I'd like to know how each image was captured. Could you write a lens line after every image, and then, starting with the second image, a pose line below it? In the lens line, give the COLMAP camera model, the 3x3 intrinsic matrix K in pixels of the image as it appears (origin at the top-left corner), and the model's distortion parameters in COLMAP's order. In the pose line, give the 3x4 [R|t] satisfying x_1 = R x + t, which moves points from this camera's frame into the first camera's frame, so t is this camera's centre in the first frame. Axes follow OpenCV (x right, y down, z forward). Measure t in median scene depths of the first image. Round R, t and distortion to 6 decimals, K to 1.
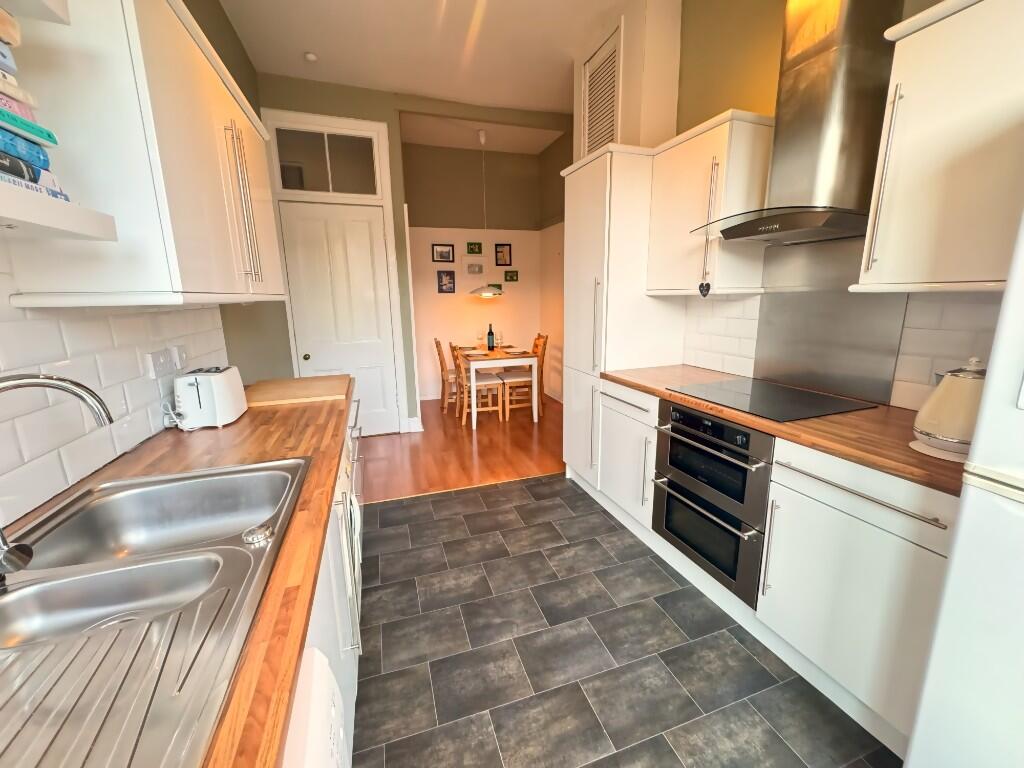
lens RADIAL K [[409.9, 0, 513.4], [0, 409.9, 379.1], [0, 0, 1]] dist [-0.000559, -0.000279]
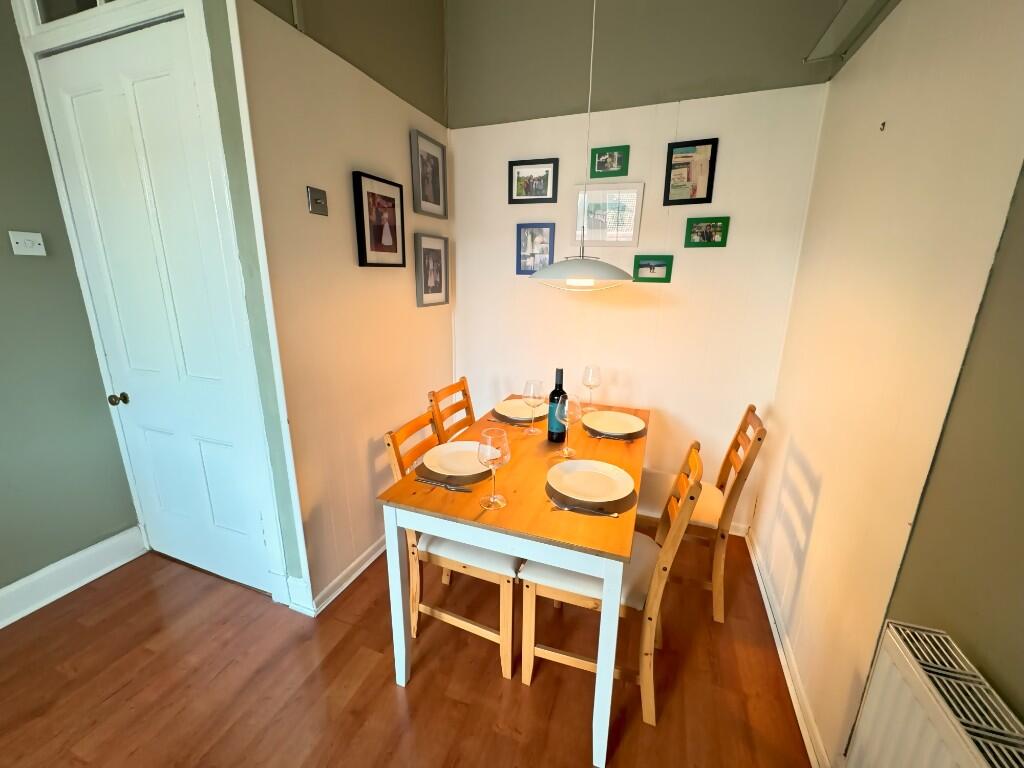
lens RADIAL K [[409.9, 0, 508.6], [0, 409.9, 384.0], [0, 0, 1]] dist [-0.000559, -0.000279]
pose [[0.782612, 0.180545, -0.595754, 0.104112], [-0.149632, 0.983519, 0.101495, -0.134093], [0.604259, 0.009713, 0.796729, 0.628513]]
